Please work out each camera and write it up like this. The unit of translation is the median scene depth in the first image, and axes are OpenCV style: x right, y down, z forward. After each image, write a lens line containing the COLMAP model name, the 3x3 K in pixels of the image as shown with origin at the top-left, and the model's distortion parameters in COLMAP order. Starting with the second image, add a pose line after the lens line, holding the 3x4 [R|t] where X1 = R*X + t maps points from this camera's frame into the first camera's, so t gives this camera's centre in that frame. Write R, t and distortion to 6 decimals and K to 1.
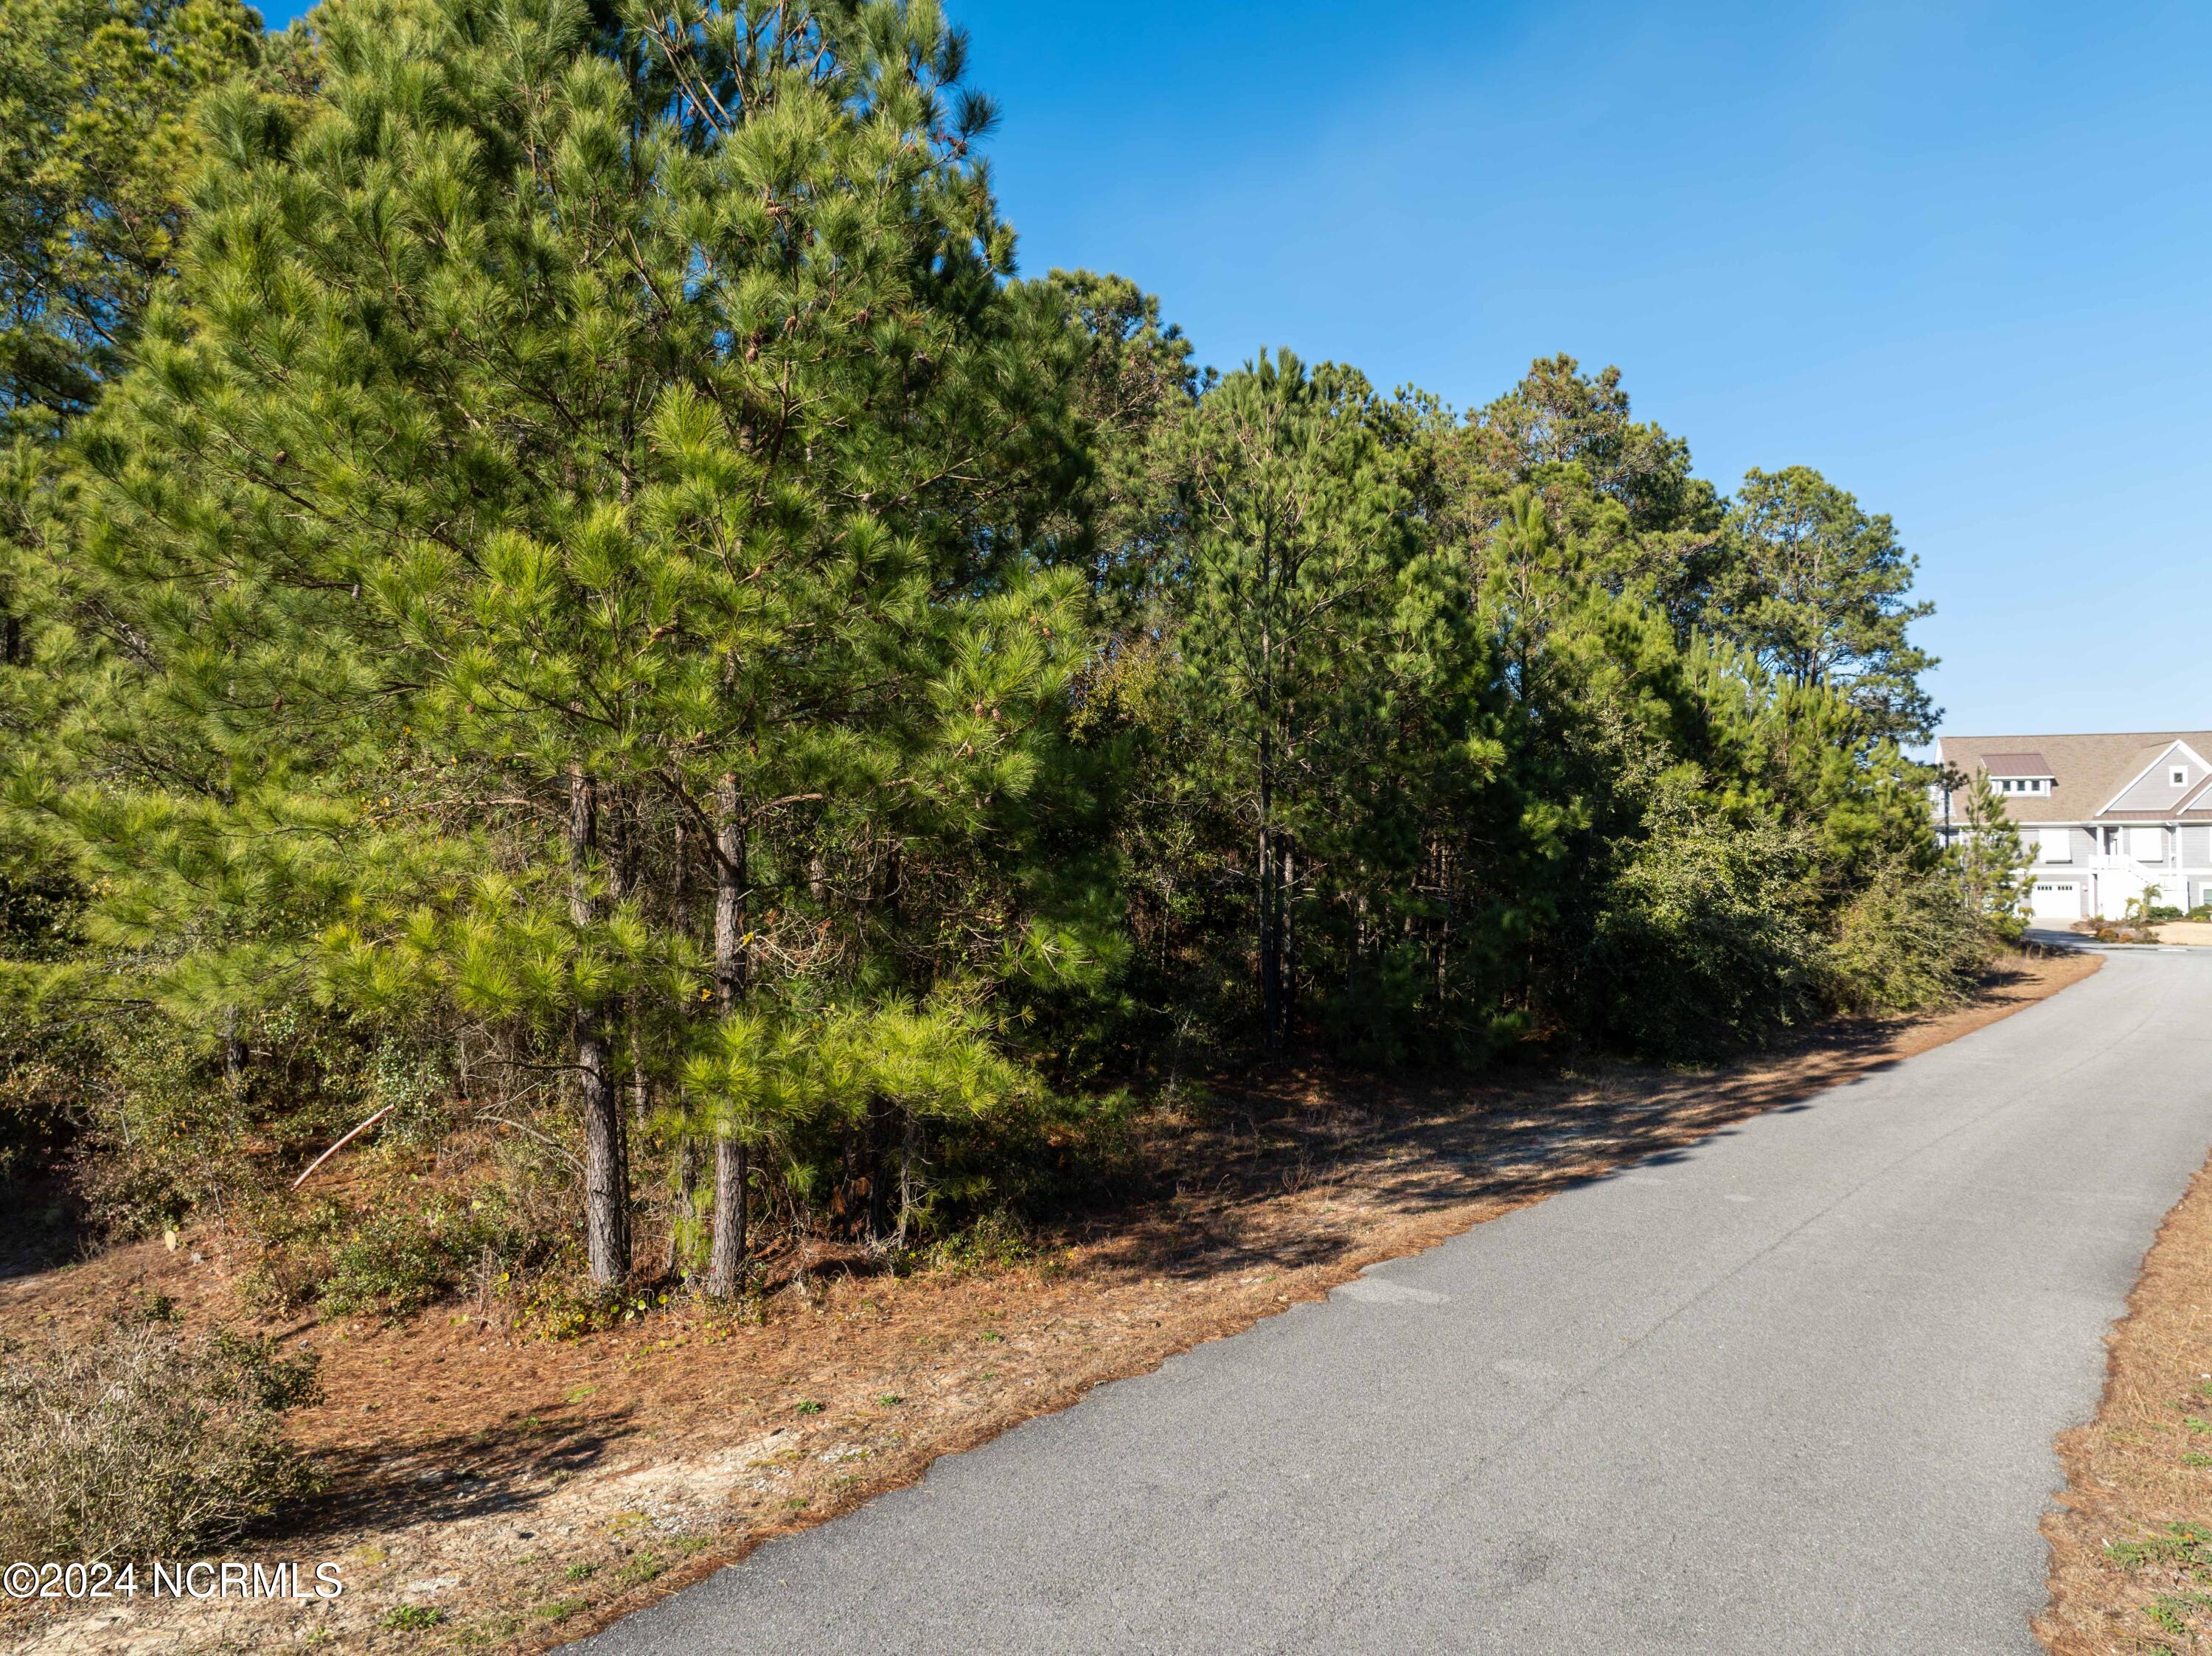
lens RADIAL K [[1576.8, 0, 1110.8], [0, 1576.8, 829.7], [0, 0, 1]] dist [-0.041917, 0.012646]
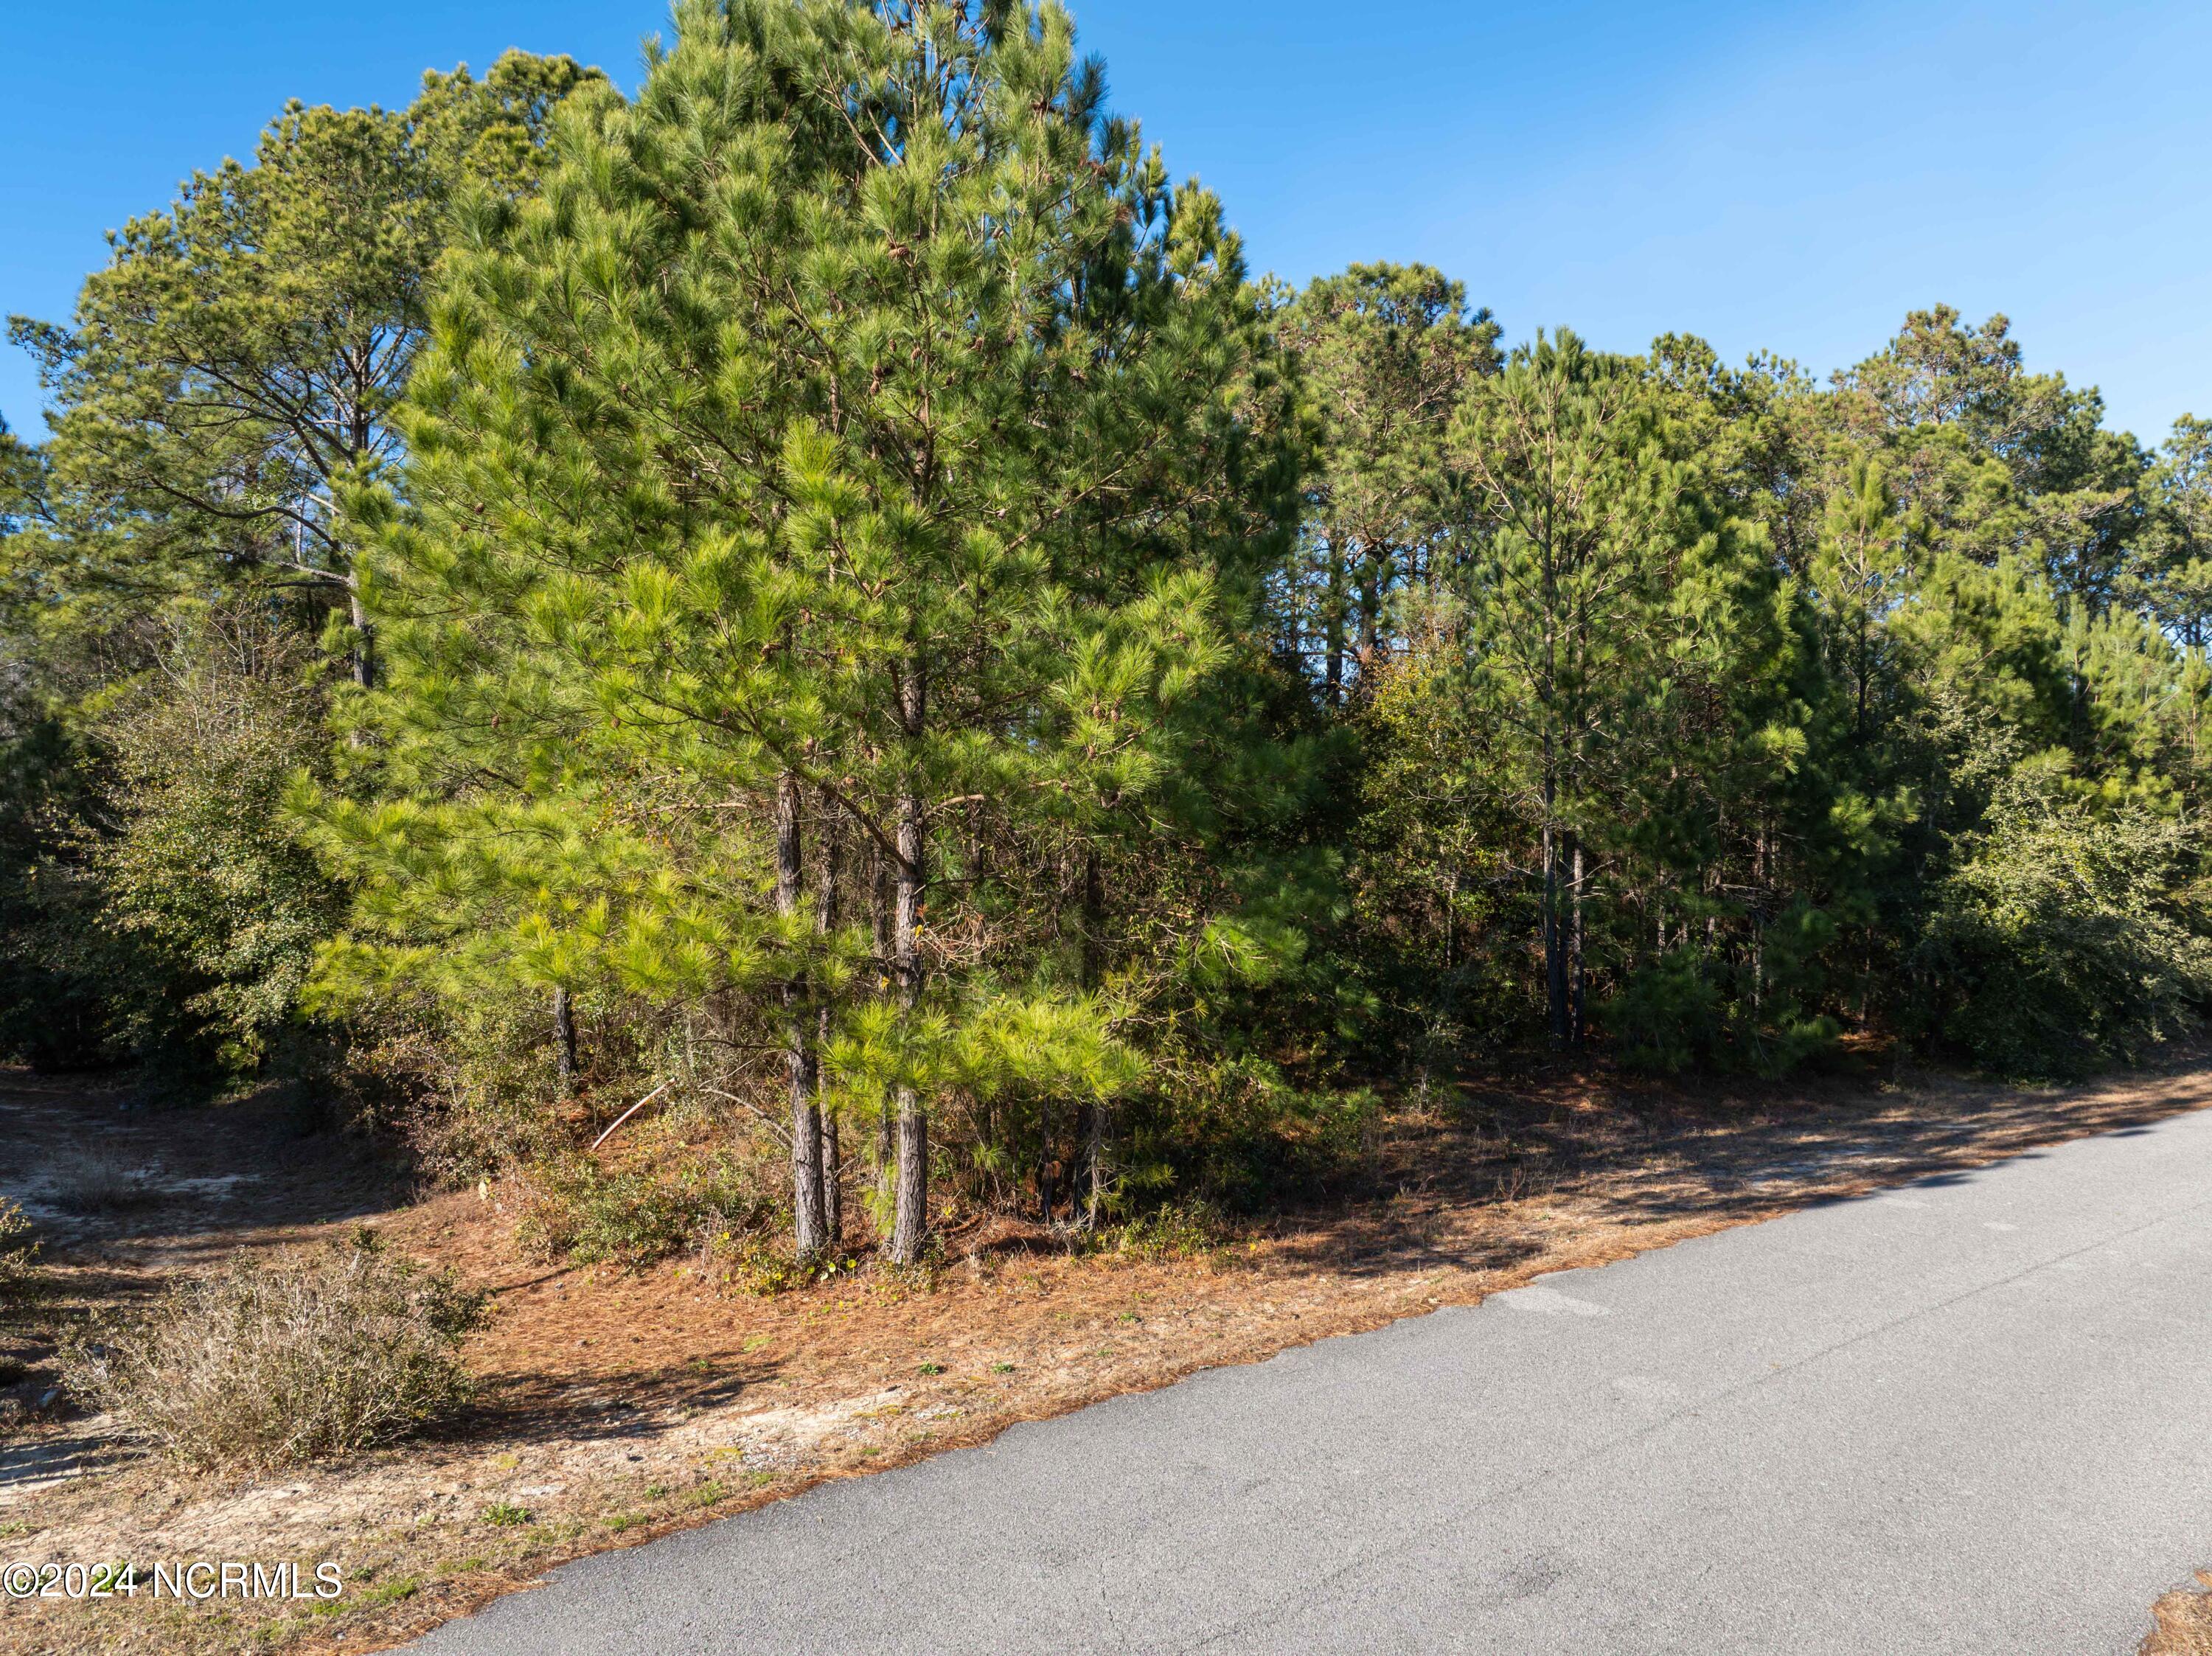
lens RADIAL K [[1576.8, 0, 1109.8], [0, 1576.8, 825.4], [0, 0, 1]] dist [-0.041917, 0.012646]
pose [[0.969073, -0.006884, -0.246677, 0.147766], [0.006438, 0.999976, -0.002613, 0.001437], [0.246689, 0.000944, 0.969094, -0.004553]]
